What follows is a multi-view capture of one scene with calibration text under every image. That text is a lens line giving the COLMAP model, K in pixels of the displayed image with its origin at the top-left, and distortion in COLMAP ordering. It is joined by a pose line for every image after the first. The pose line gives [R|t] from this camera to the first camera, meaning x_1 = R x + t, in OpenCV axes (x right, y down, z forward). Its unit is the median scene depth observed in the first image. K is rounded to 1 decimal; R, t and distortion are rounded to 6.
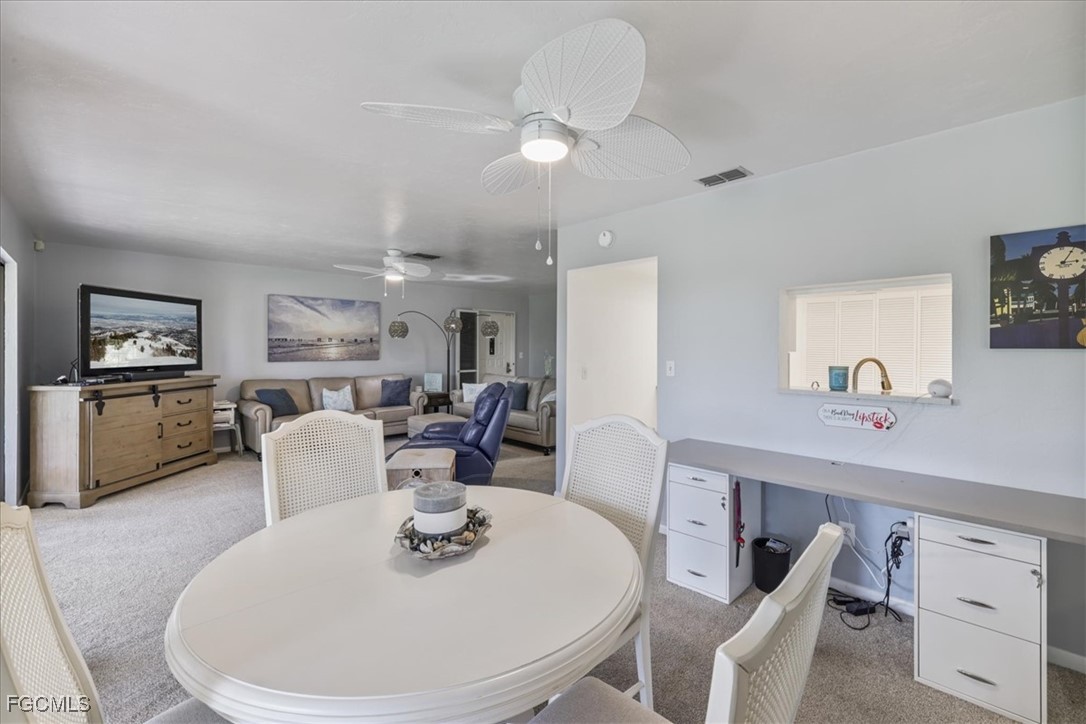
lens RADIAL K [[457.5, 0, 563.6], [0, 457.5, 345.7], [0, 0, 1]] dist [0.001365, -0.001096]
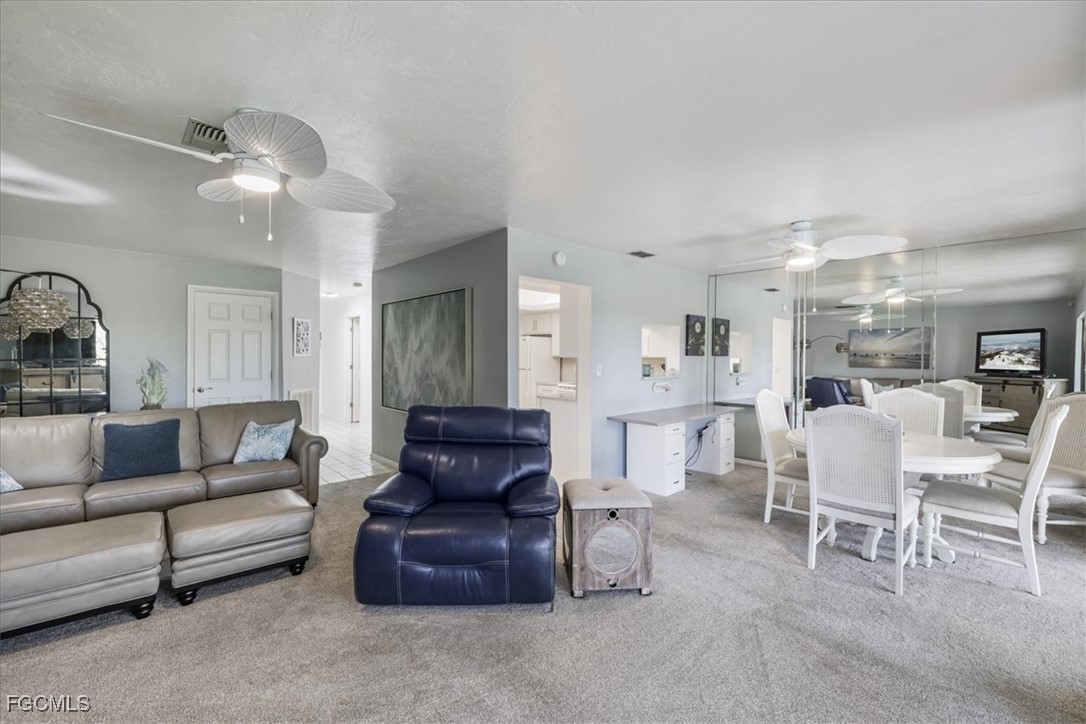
lens RADIAL K [[457.5, 0, 539.5], [0, 457.5, 361.9], [0, 0, 1]] dist [0.001365, -0.001096]
pose [[-0.996935, -0.002521, 0.078195, 0.784003], [-0.001985, 0.999974, 0.006928, 0.004118], [-0.078210, 0.006751, -0.996914, 2.817303]]
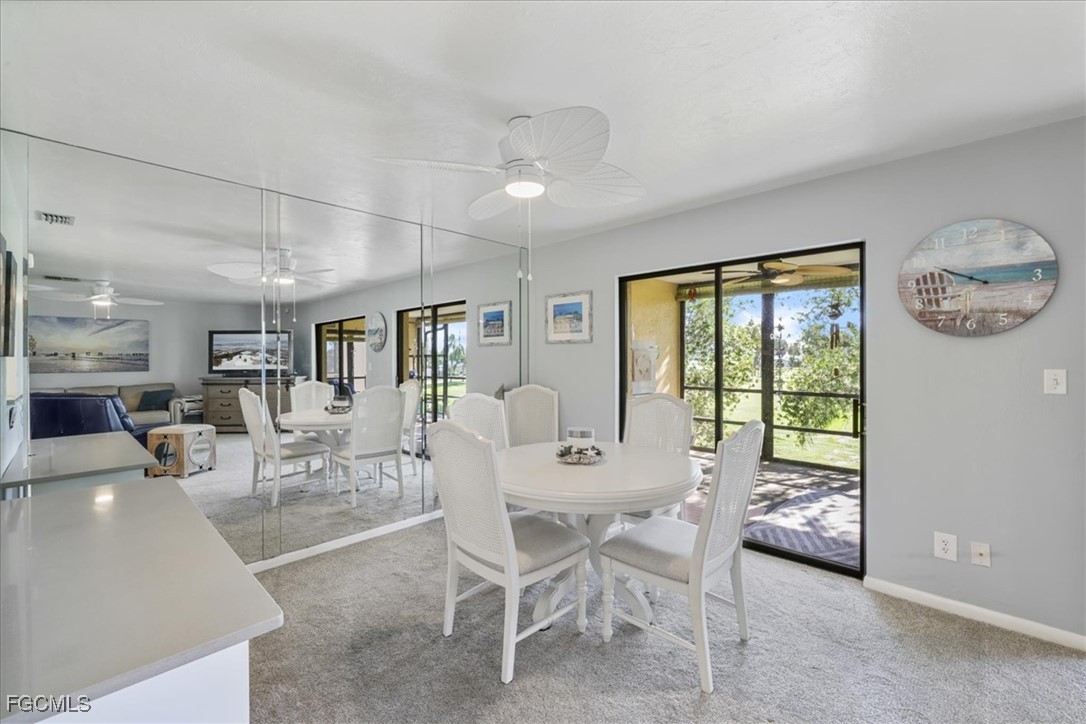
lens RADIAL K [[457.5, 0, 546.7], [0, 457.5, 356.7], [0, 0, 1]] dist [0.001365, -0.001096]
pose [[-0.020961, -0.003910, -0.999773, 0.849388], [0.004537, 0.999982, -0.004006, 0.004370], [0.999770, -0.004620, -0.020943, 2.109364]]
